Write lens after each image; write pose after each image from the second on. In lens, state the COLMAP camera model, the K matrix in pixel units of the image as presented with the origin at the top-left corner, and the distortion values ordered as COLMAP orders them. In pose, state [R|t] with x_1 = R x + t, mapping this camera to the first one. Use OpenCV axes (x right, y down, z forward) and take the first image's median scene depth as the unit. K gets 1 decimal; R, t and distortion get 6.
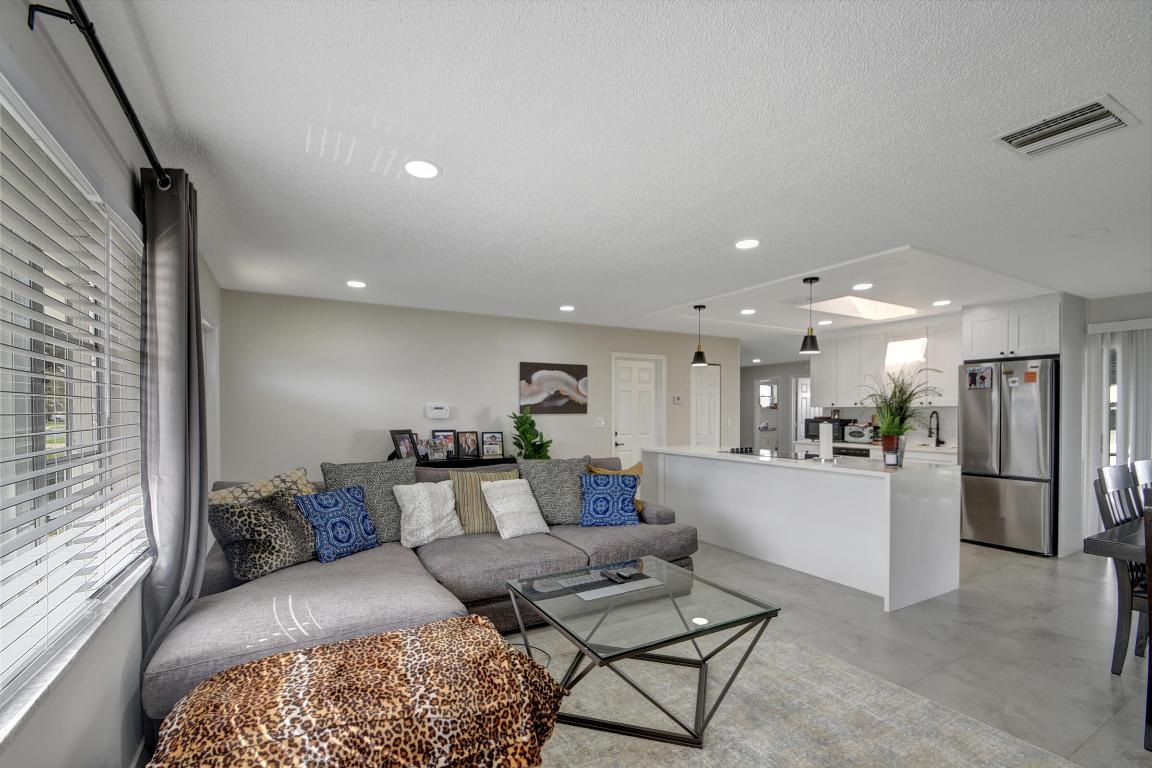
lens RADIAL K [[513.0, 0, 561.4], [0, 513.0, 411.3], [0, 0, 1]] dist [0.021422, -0.017469]
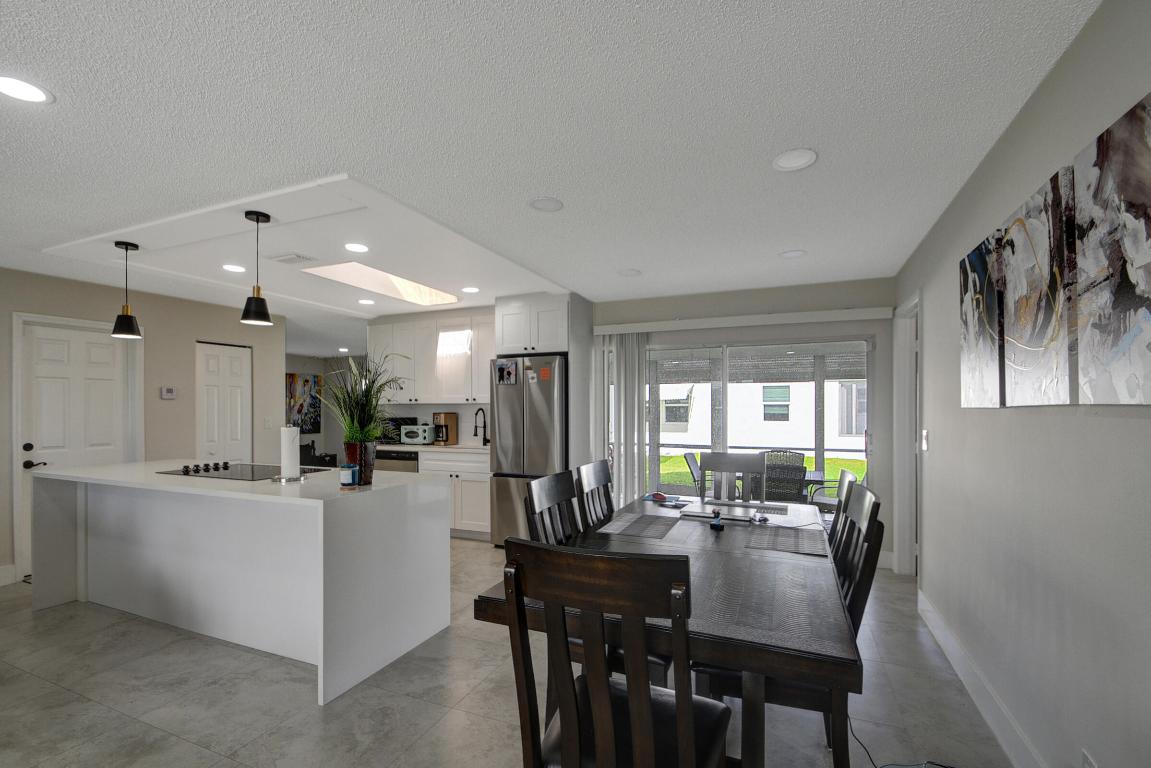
lens RADIAL K [[517.1, 0, 566.6], [0, 517.1, 394.6], [0, 0, 1]] dist [-0.000821, -0.000403]
pose [[0.800161, 0.011535, 0.599674, 0.288651], [0.003673, 0.999702, -0.024131, -0.001662], [-0.599774, 0.021511, 0.799881, 0.152919]]
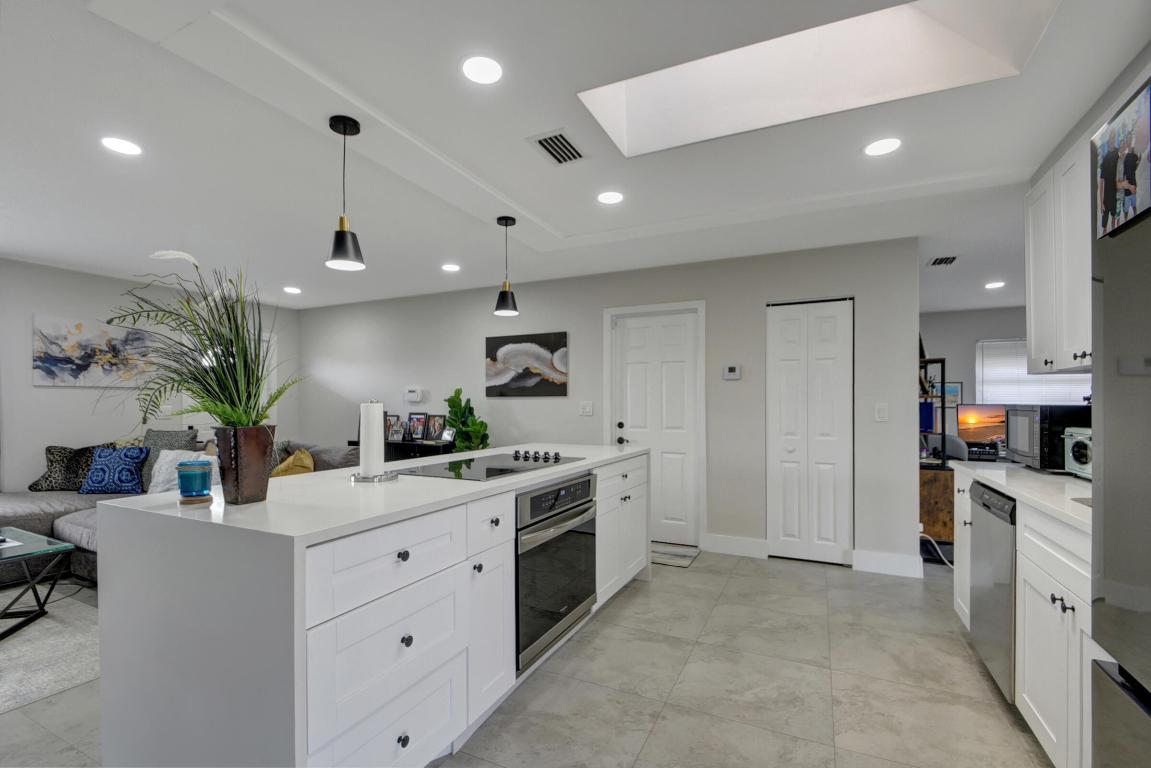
lens RADIAL K [[521.9, 0, 576.4], [0, 521.9, 403.4], [0, 0, 1]] dist [0.013519, -0.017993]
pose [[0.572171, 0.000604, -0.820134, 0.754581], [-0.000671, 1.000000, 0.000268, 0.016282], [0.820134, 0.000397, 0.572171, 0.635573]]
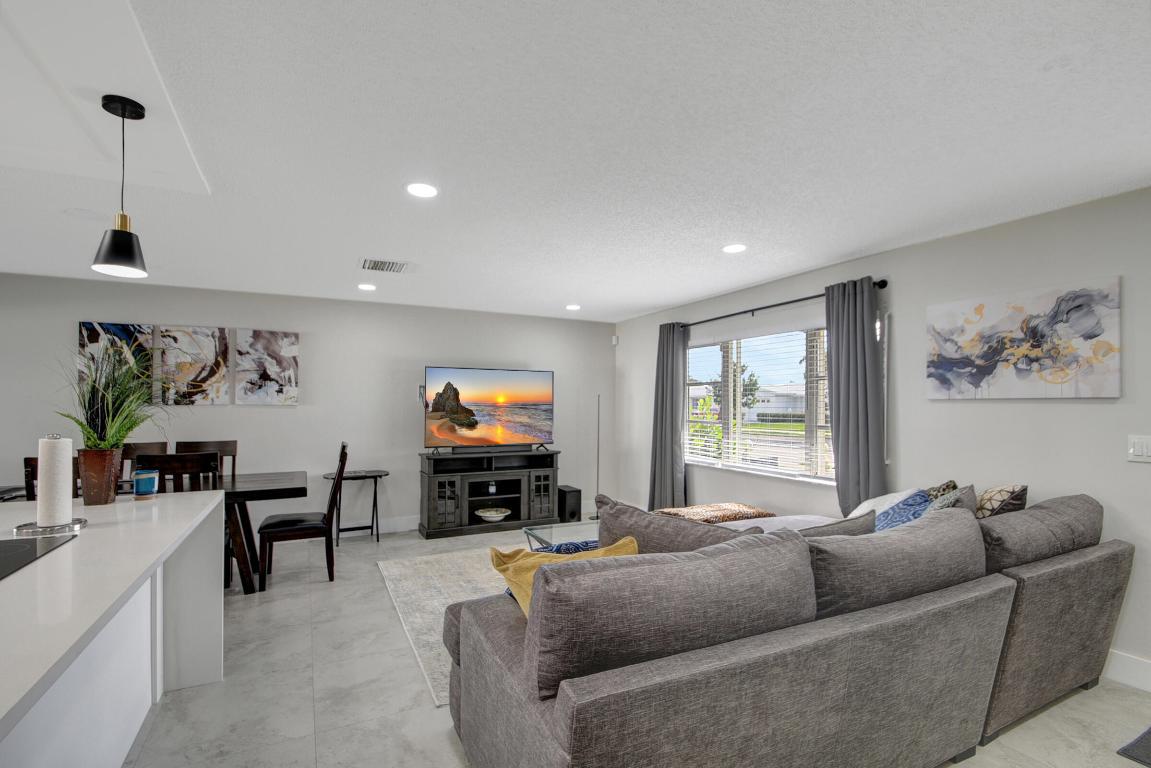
lens RADIAL K [[516.0, 0, 555.2], [0, 516.0, 400.2], [0, 0, 1]] dist [0.017668, -0.025284]
pose [[-0.998072, 0.000438, 0.062058, 0.078406], [-0.000008, 0.999974, -0.007182, -0.003721], [-0.062059, -0.007168, -0.998047, 1.009186]]
